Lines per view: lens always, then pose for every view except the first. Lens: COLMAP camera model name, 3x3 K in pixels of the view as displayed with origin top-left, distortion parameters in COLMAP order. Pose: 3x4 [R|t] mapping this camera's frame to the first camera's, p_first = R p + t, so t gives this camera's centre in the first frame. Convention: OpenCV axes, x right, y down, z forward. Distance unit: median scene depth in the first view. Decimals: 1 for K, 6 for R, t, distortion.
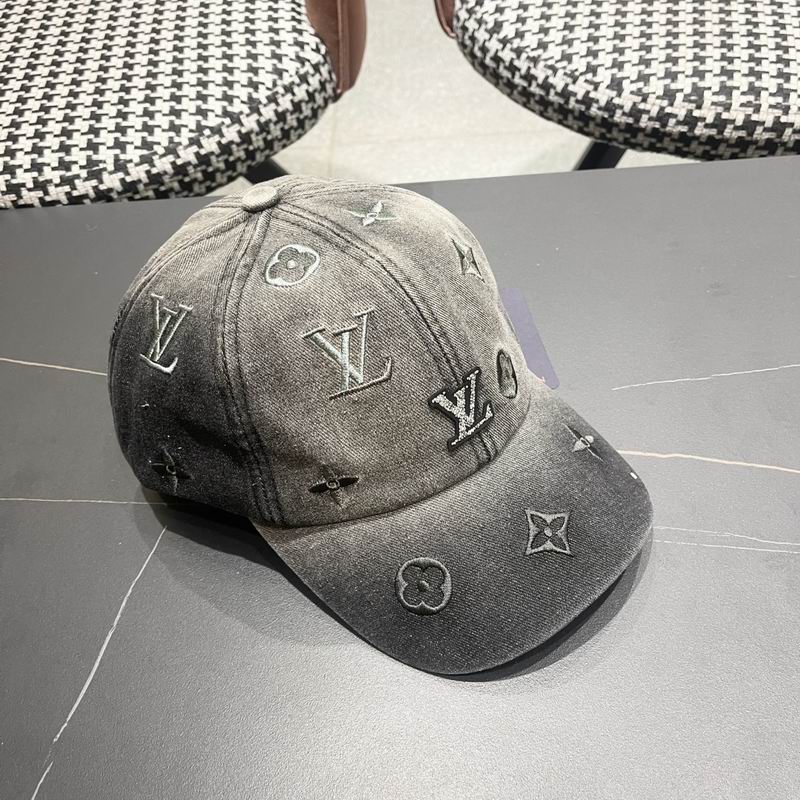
lens RADIAL K [[854.3, 0, 410.2], [0, 854.3, 409.1], [0, 0, 1]] dist [0.021432, 0.000000]
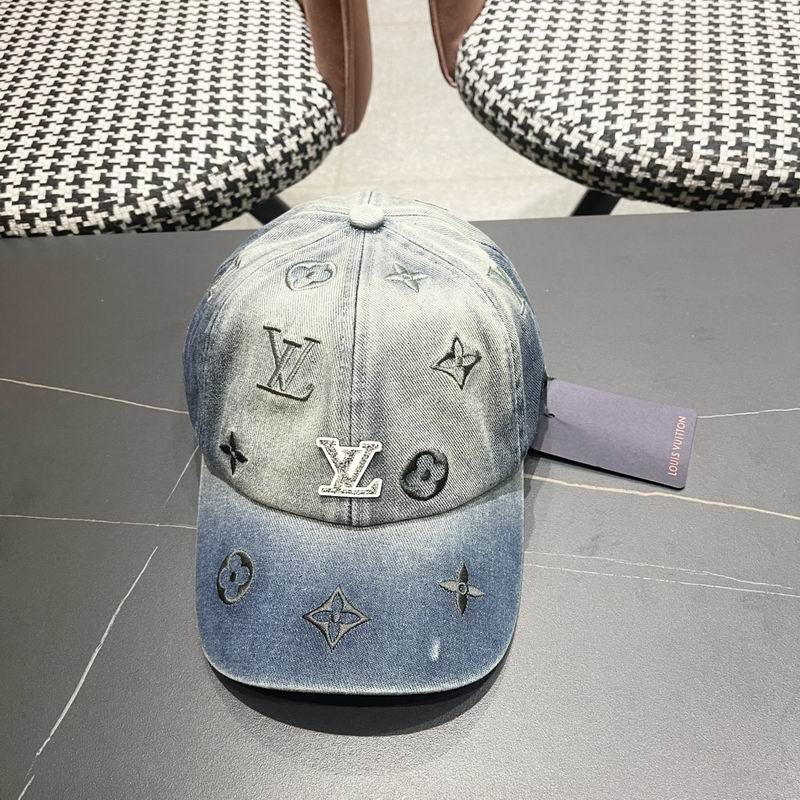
lens RADIAL K [[854.3, 0, 397.9], [0, 854.3, 394.9], [0, 0, 1]] dist [0.021432, 0.000000]
pose [[0.999416, 0.031683, -0.012807, 0.007220], [-0.032387, 0.997726, -0.059117, 0.004546], [0.010905, 0.059497, 0.998169, -0.020919]]
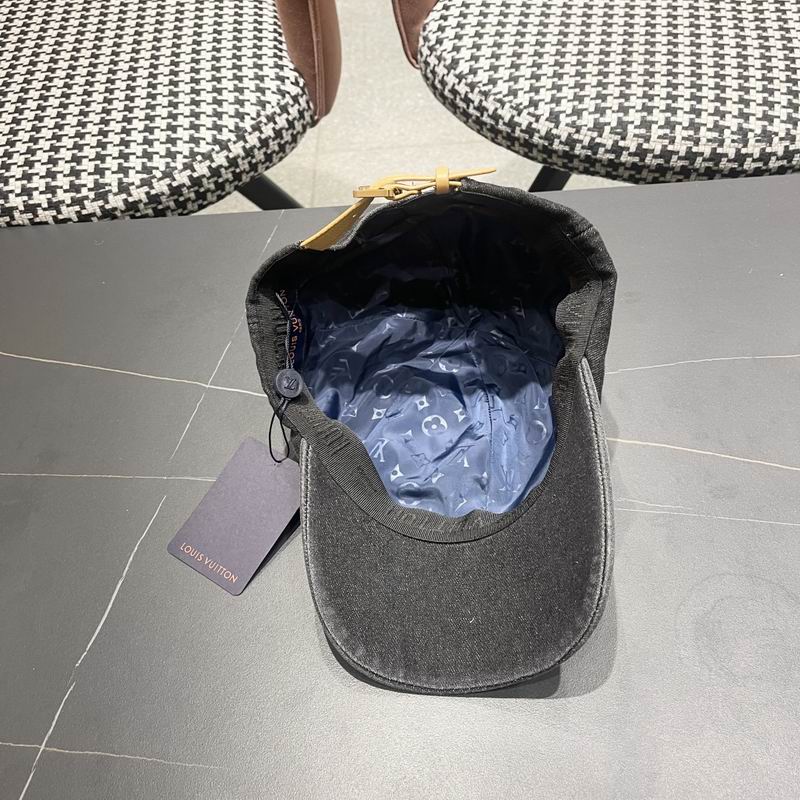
lens RADIAL K [[854.3, 0, 411.9], [0, 854.3, 393.9], [0, 0, 1]] dist [0.021432, 0.000000]
pose [[0.999945, -0.002909, 0.010060, 0.034727], [0.002976, 0.999974, -0.006626, 0.001024], [-0.010040, 0.006655, 0.999927, -0.144462]]
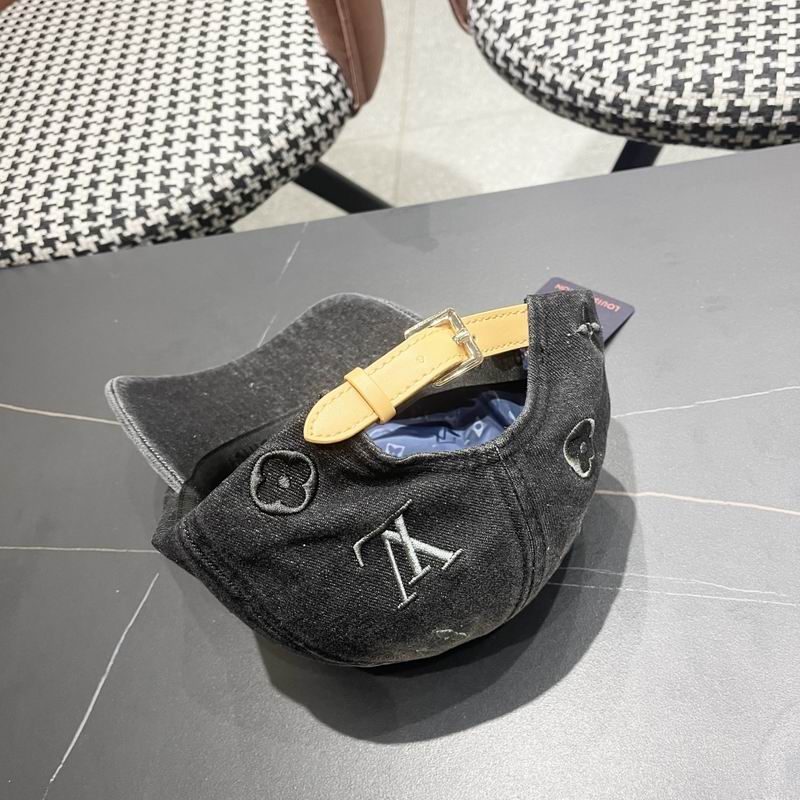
lens RADIAL K [[854.3, 0, 396.2], [0, 854.3, 402.4], [0, 0, 1]] dist [0.021432, 0.000000]
pose [[0.983073, -0.047622, -0.176919, 0.140425], [0.055306, 0.997717, 0.038757, -0.069019], [0.174670, -0.047885, 0.983462, 0.004382]]
